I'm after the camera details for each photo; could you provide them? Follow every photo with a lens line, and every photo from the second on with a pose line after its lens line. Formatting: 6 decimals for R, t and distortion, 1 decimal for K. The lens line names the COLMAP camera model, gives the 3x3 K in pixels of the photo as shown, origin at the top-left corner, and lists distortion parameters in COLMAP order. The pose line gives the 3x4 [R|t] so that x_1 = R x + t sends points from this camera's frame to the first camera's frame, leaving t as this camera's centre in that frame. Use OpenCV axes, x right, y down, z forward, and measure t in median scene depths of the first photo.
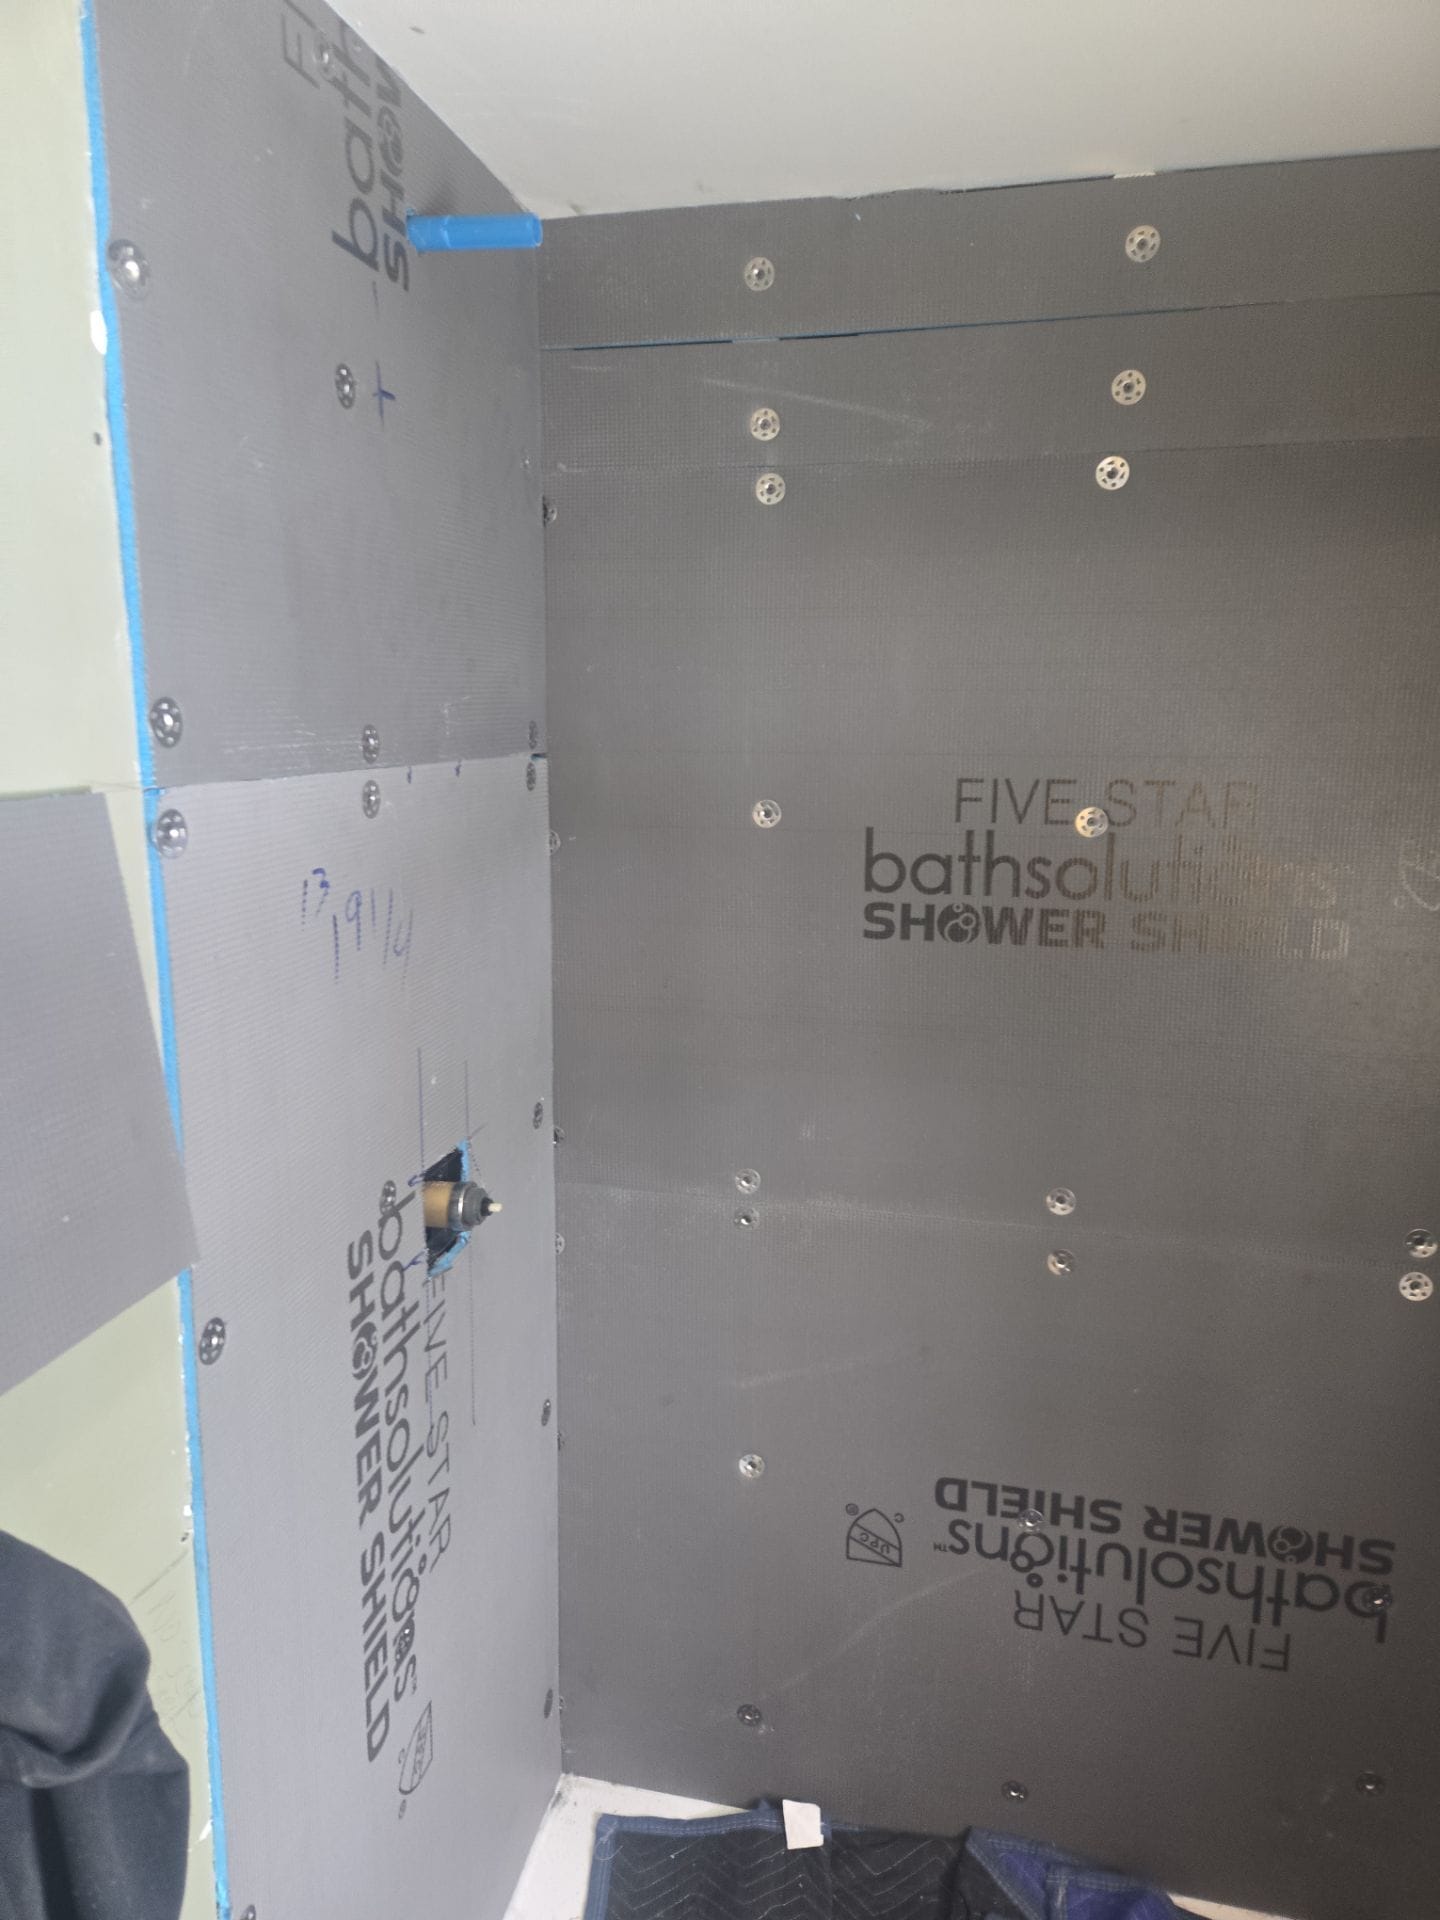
lens RADIAL K [[1250.6, 0, 720.4], [0, 1250.6, 963.7], [0, 0, 1]] dist [0.011463, -0.000705]
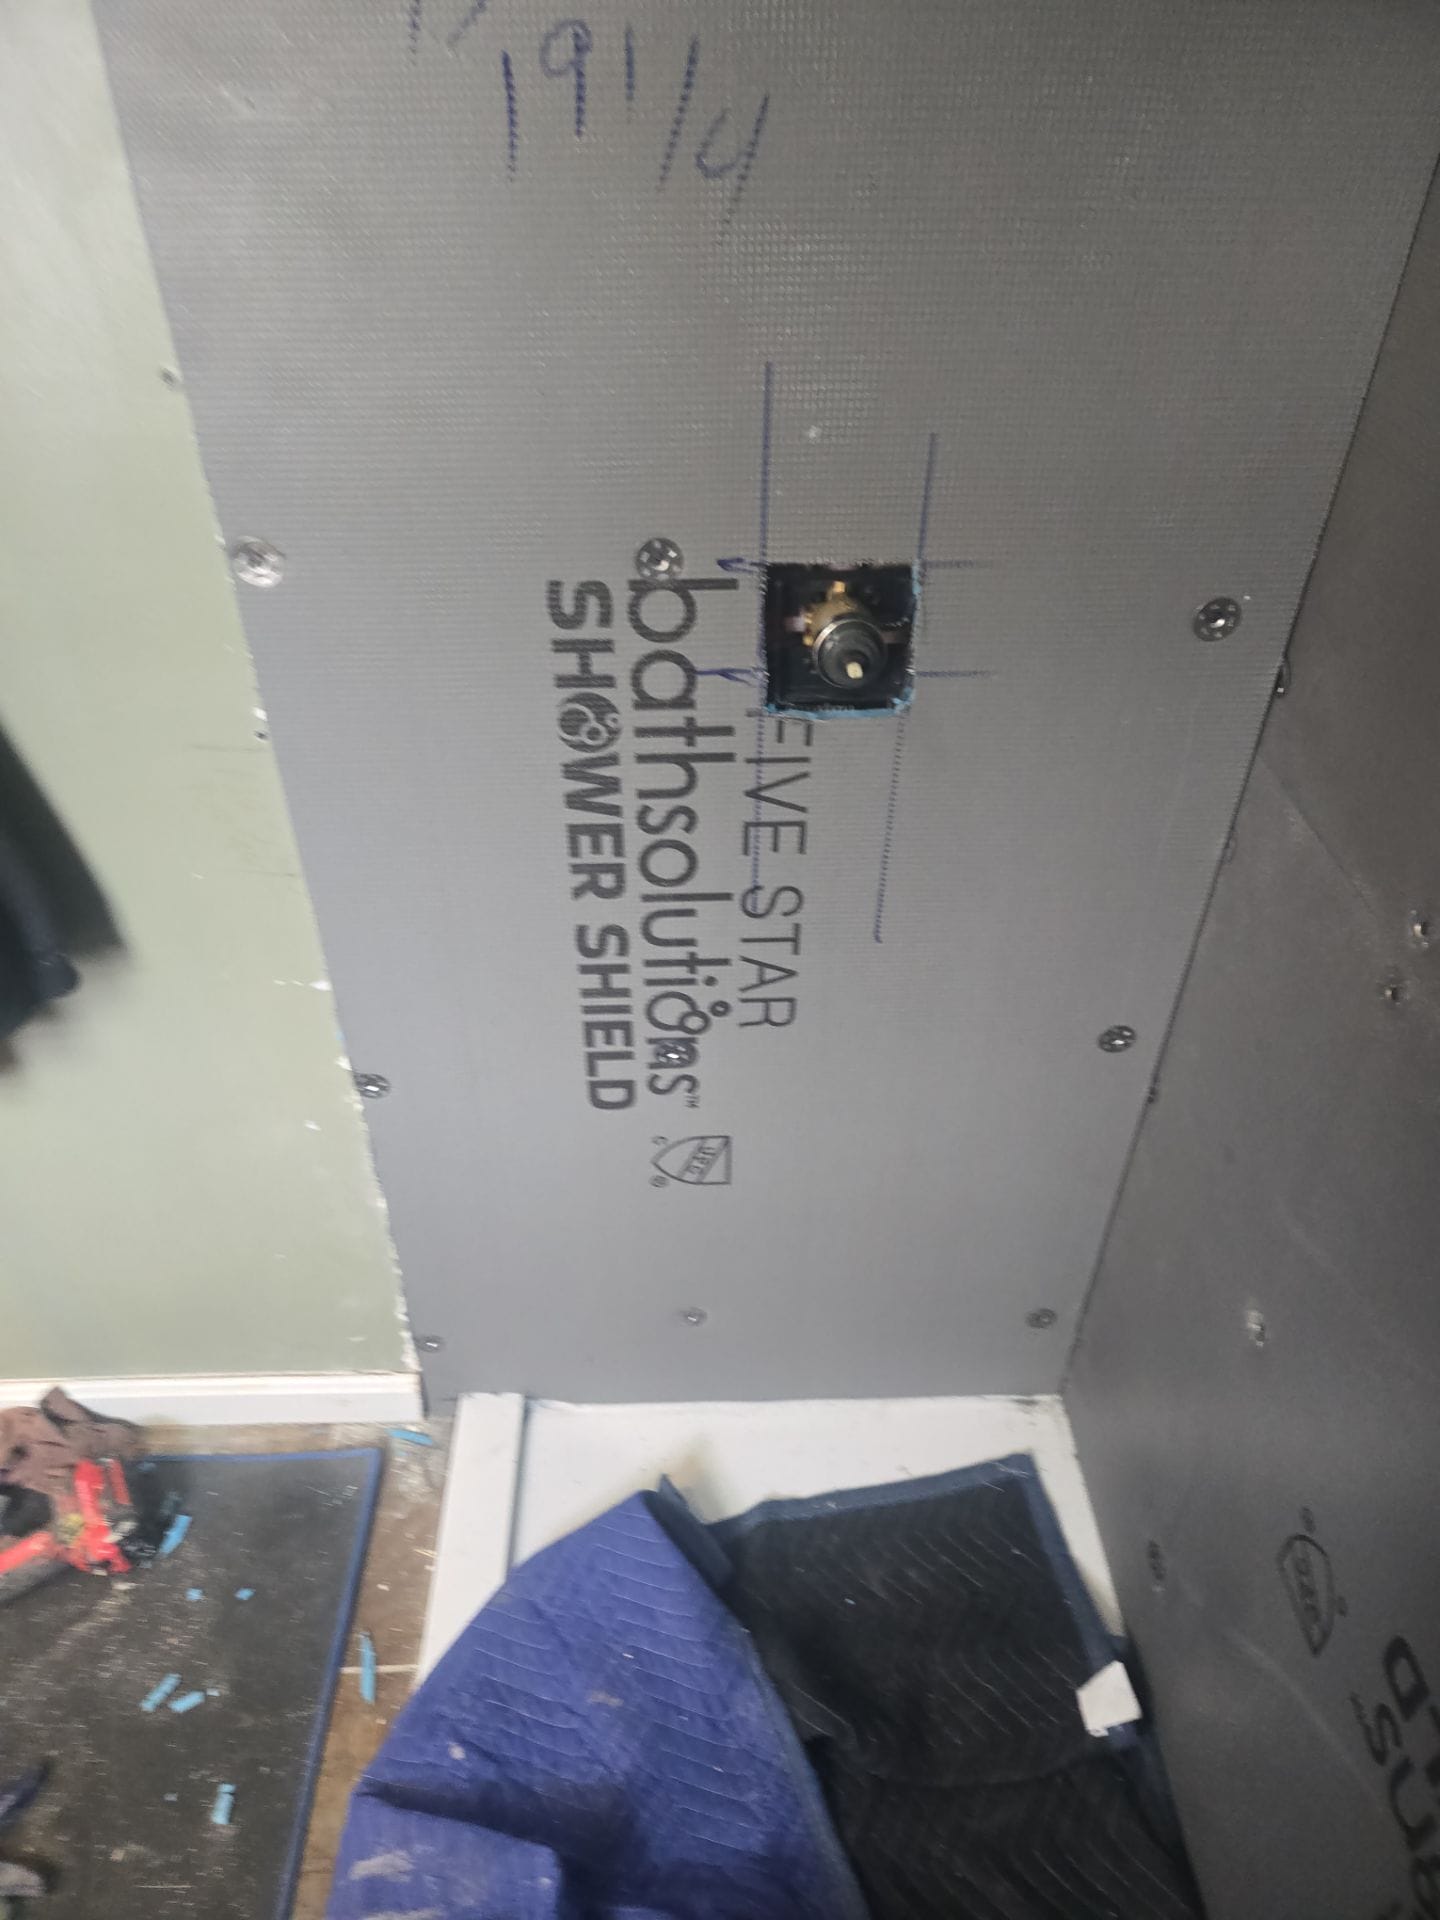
lens RADIAL K [[1250.6, 0, 724.2], [0, 1250.6, 956.8], [0, 0, 1]] dist [0.011463, -0.000705]
pose [[0.256484, 0.606955, -0.752211, 0.448192], [-0.203300, 0.794712, 0.571928, -0.057093], [0.944926, 0.006234, 0.327225, 0.817275]]
